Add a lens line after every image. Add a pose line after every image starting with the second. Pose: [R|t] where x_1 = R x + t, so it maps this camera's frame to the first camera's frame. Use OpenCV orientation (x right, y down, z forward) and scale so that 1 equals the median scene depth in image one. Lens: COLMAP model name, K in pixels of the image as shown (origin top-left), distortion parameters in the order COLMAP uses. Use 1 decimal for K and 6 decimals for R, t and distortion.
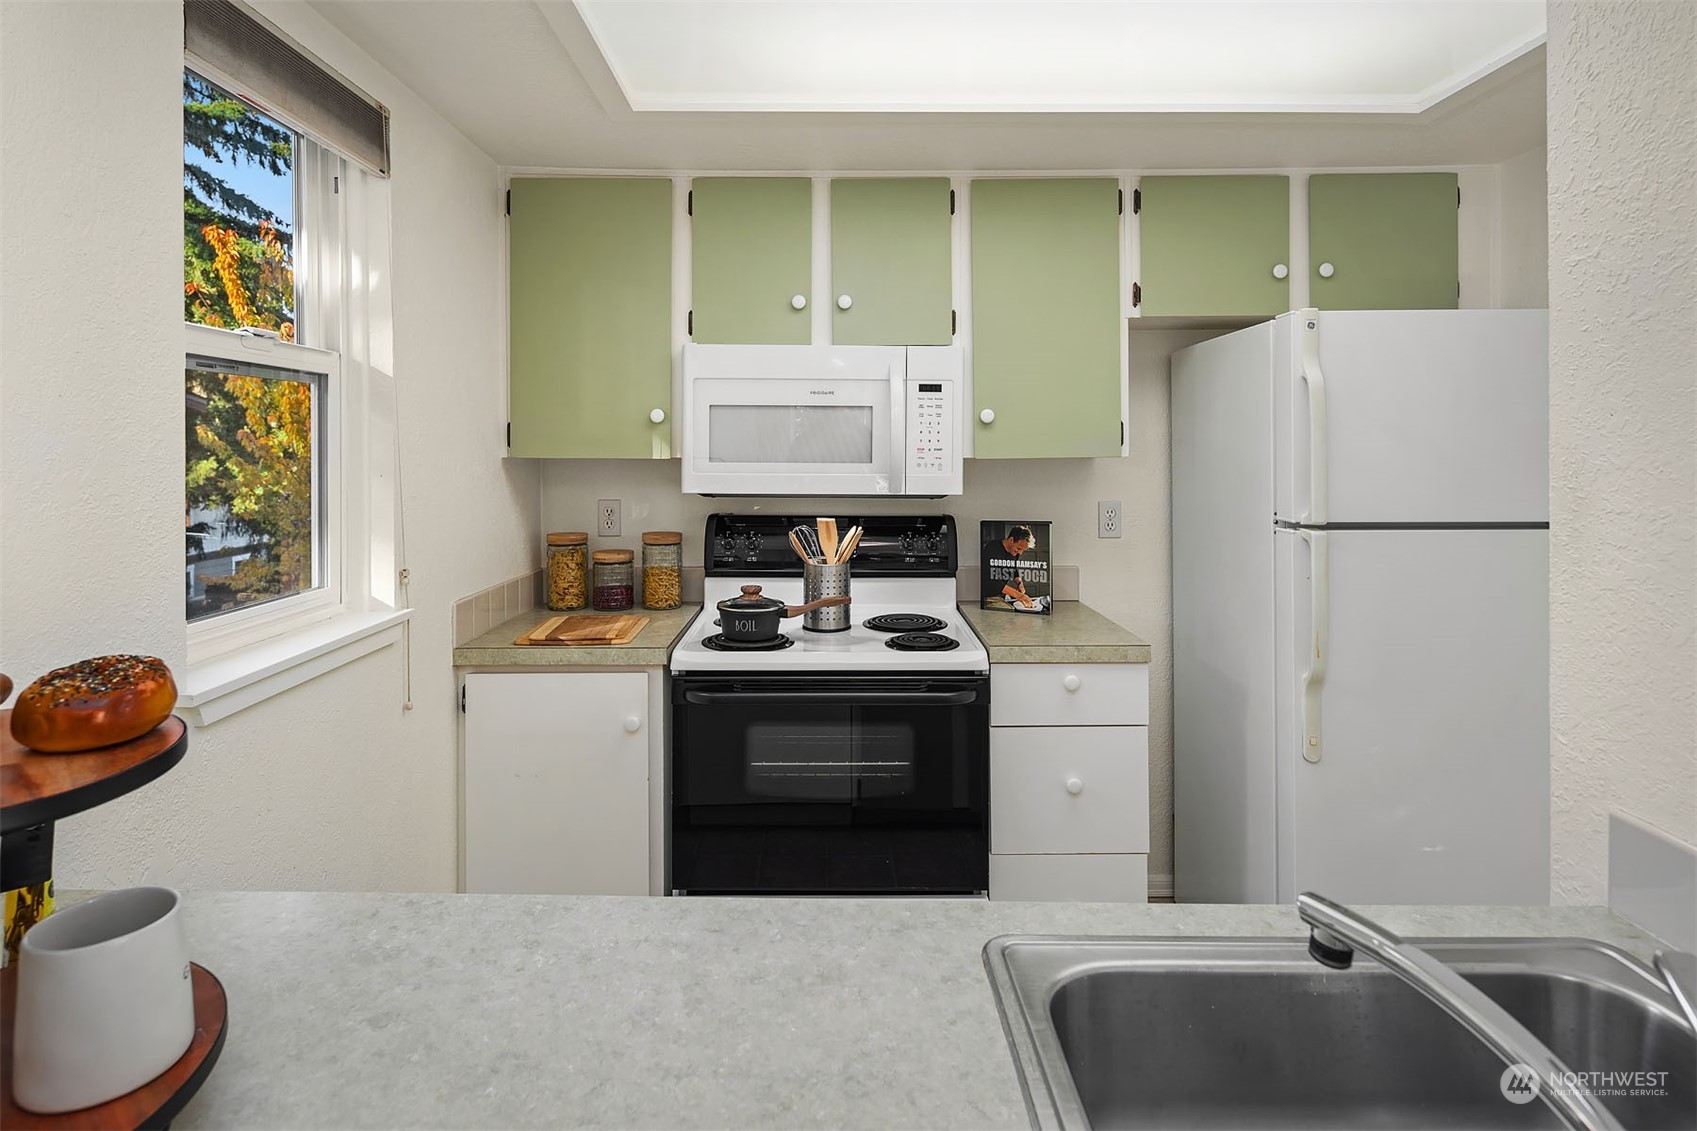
lens RADIAL K [[881.1, 0, 831.2], [0, 881.1, 446.5], [0, 0, 1]] dist [0.000071, 0.000143]
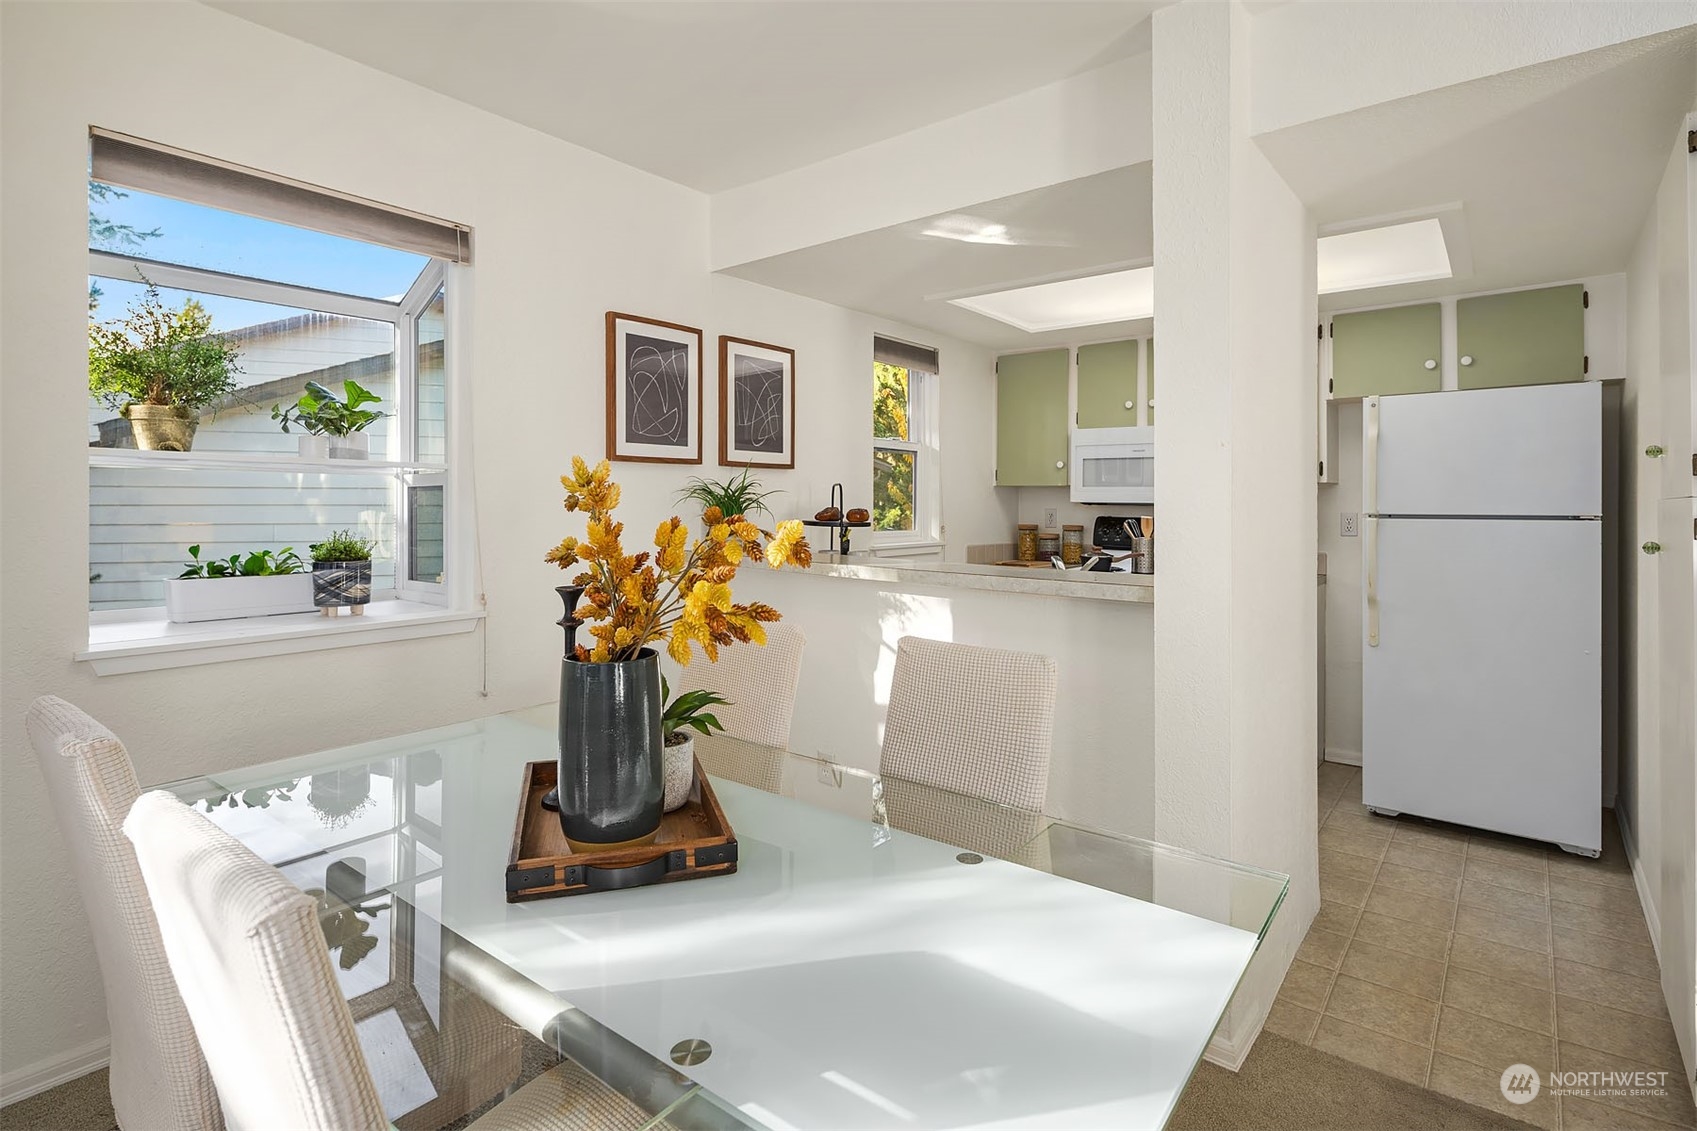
lens RADIAL K [[826.8, 0, 829.7], [0, 826.8, 500.8], [0, 0, 1]] dist [0.001580, 0.000720]
pose [[0.766198, 0.005445, -0.642581, 0.633286], [-0.009039, 0.999956, -0.002306, 0.059363], [0.642540, 0.007575, 0.766214, -0.827614]]
